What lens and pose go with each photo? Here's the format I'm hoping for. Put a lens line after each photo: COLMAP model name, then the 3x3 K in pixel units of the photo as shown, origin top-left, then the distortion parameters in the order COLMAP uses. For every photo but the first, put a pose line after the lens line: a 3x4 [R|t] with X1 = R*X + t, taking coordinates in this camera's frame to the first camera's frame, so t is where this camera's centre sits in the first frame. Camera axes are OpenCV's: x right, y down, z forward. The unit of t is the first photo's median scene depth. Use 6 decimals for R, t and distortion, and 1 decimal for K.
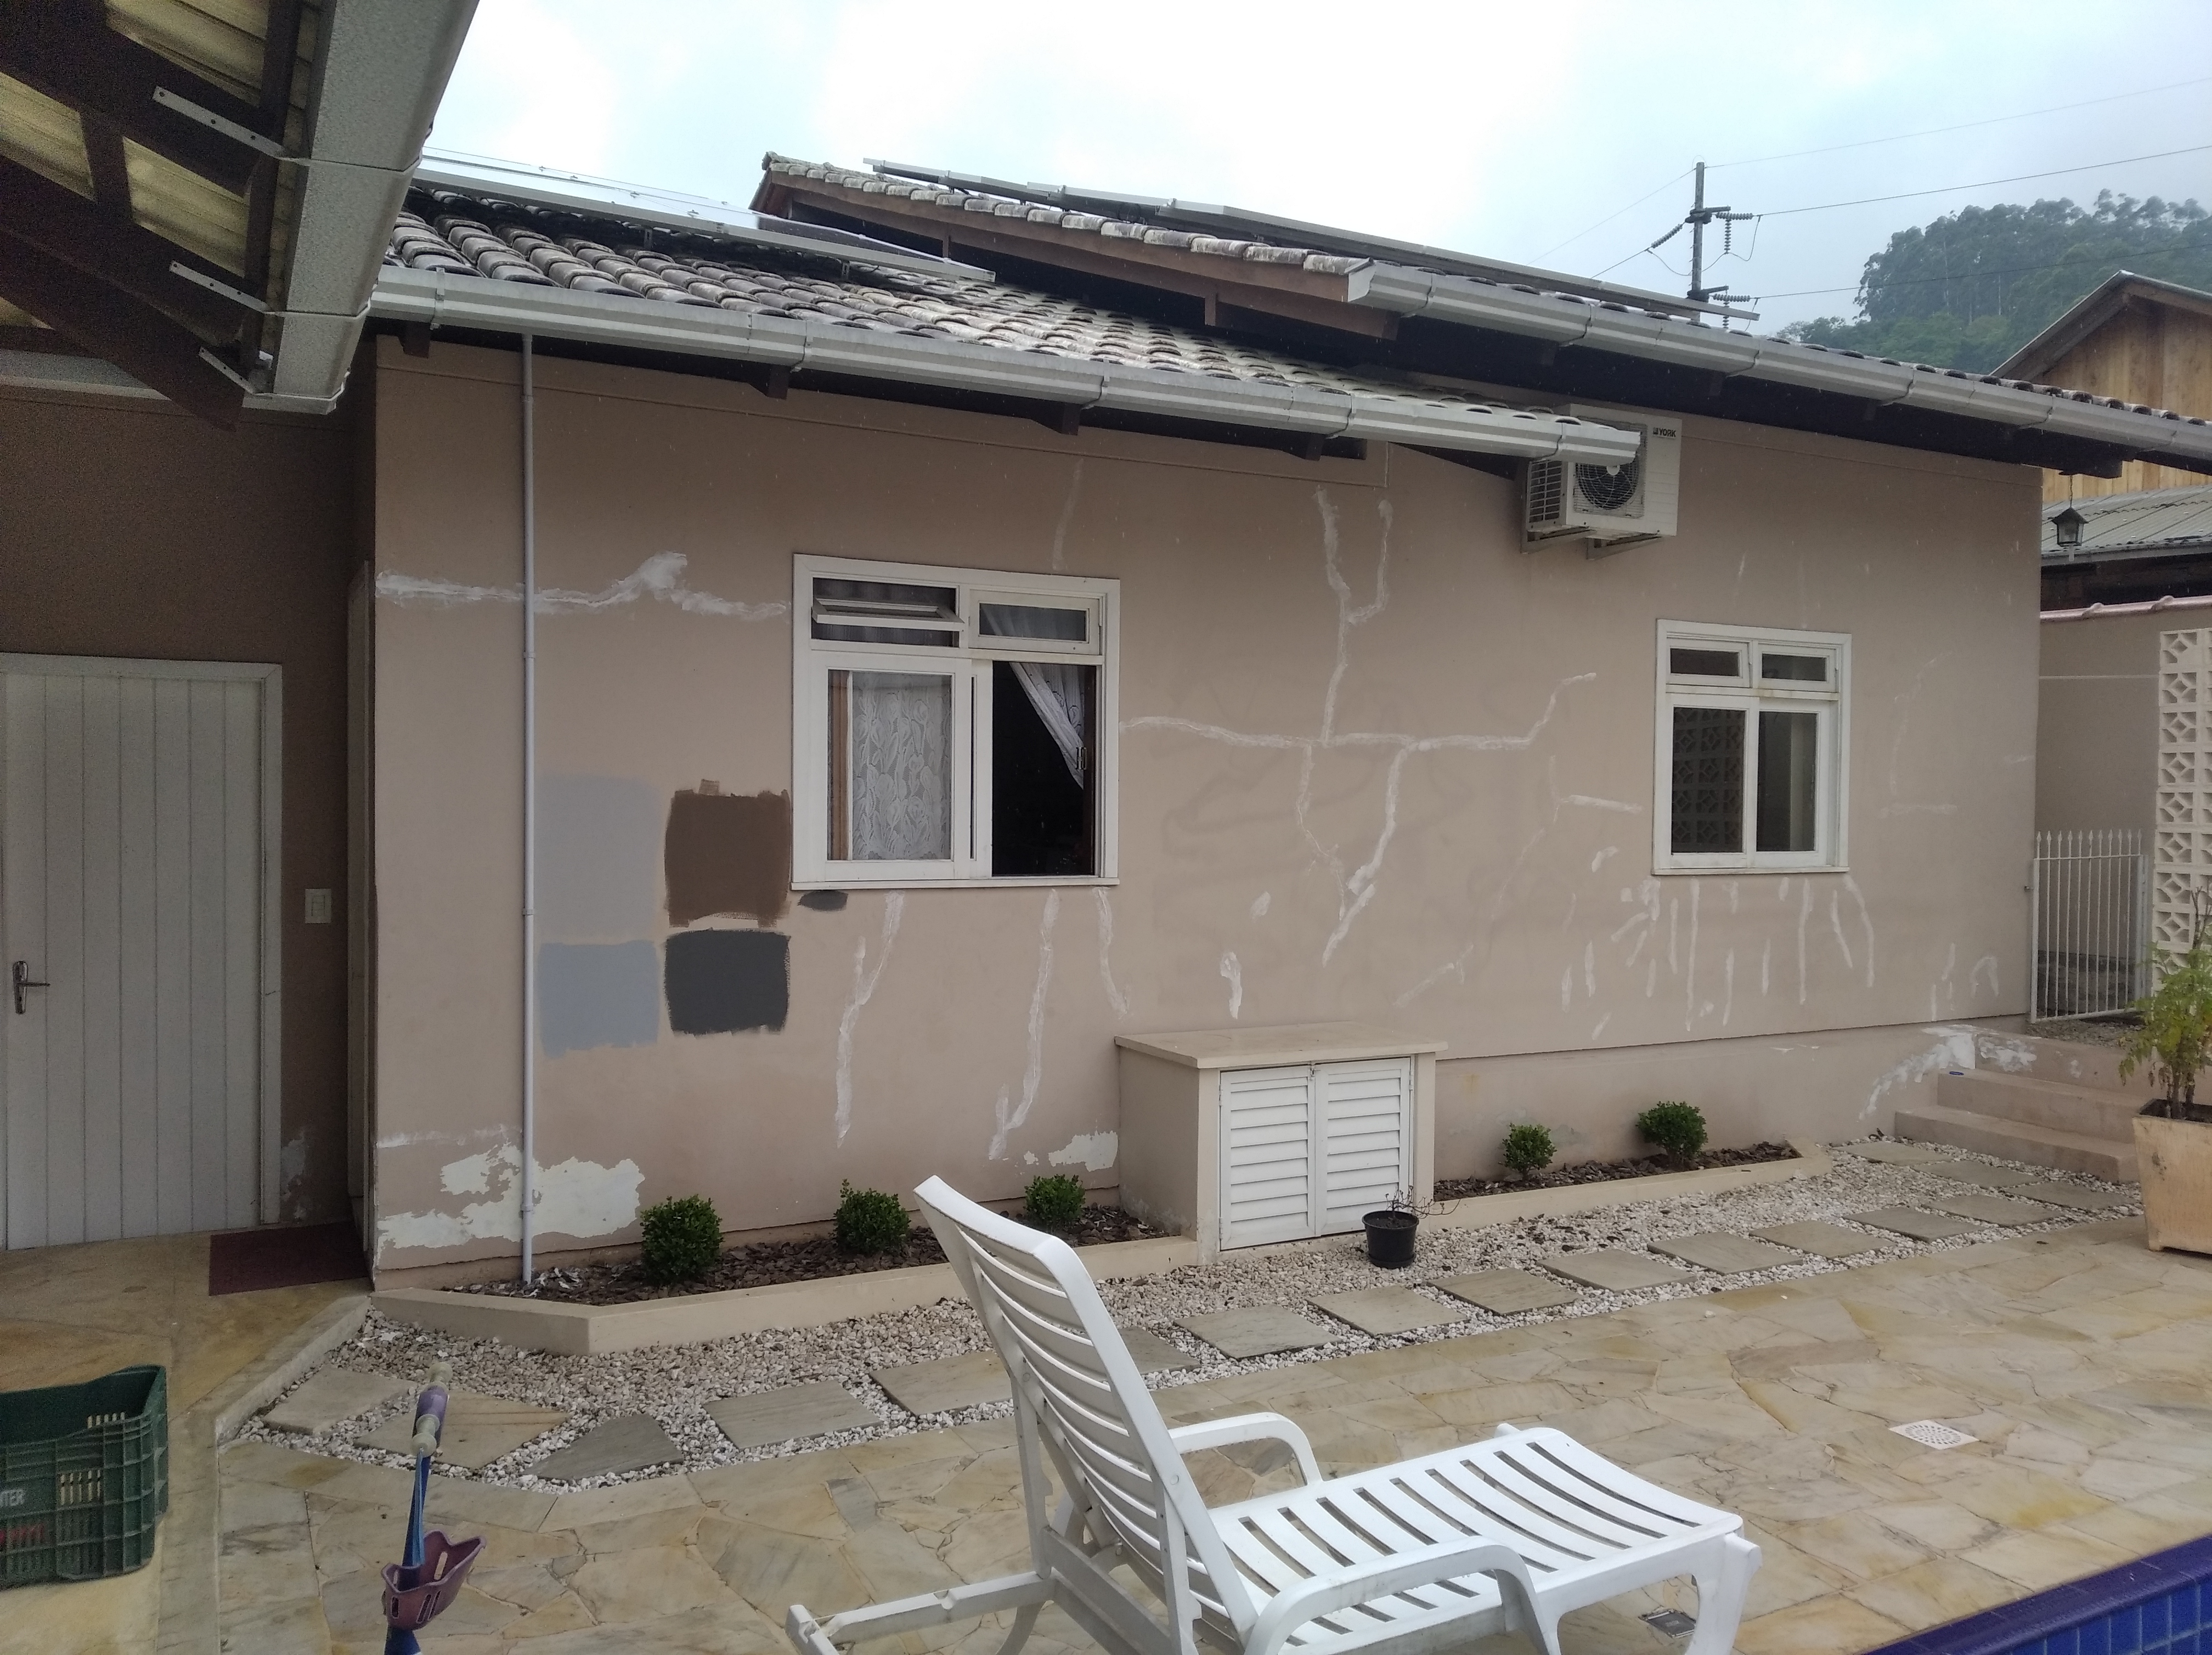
lens RADIAL K [[1722.6, 0, 1075.2], [0, 1722.6, 826.5], [0, 0, 1]] dist [0.042212, -0.073335]
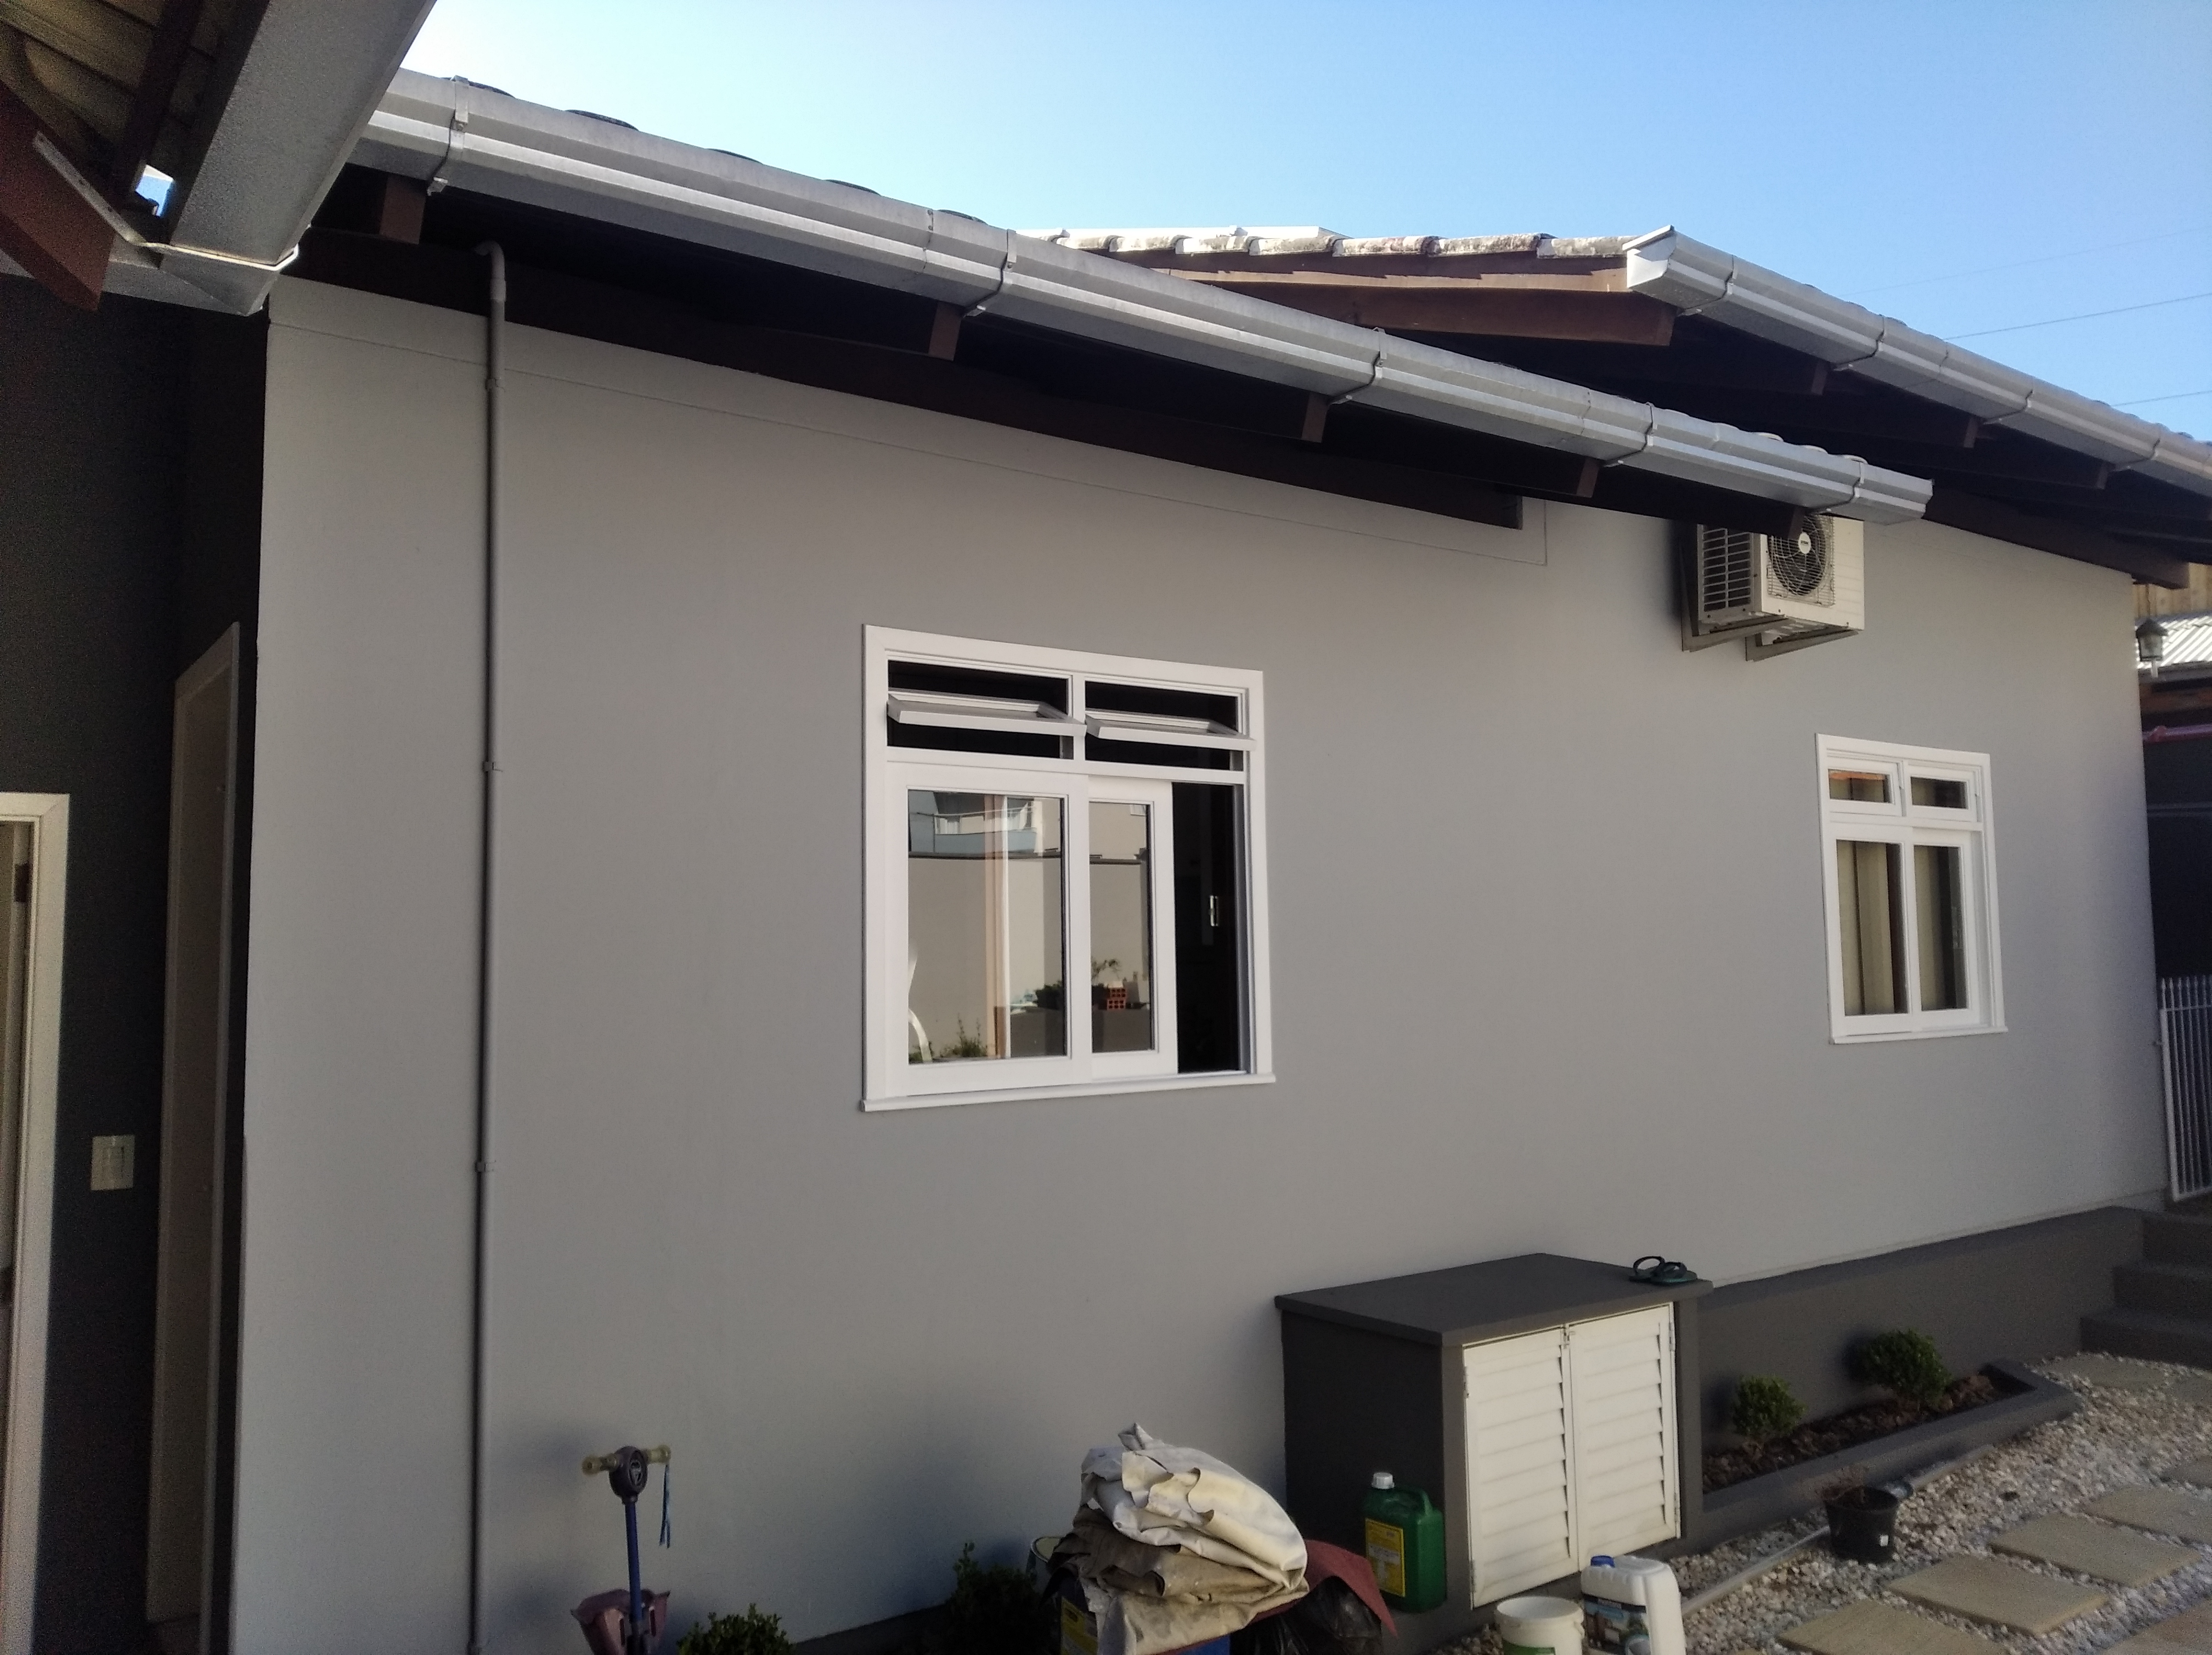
lens RADIAL K [[1722.6, 0, 1075.2], [0, 1722.6, 826.5], [0, 0, 1]] dist [0.042212, -0.073335]
pose [[0.989985, -0.015126, 0.140363, -0.146117], [0.028913, 0.994892, -0.096713, -0.005944], [-0.138184, 0.099802, 0.985365, 0.255444]]
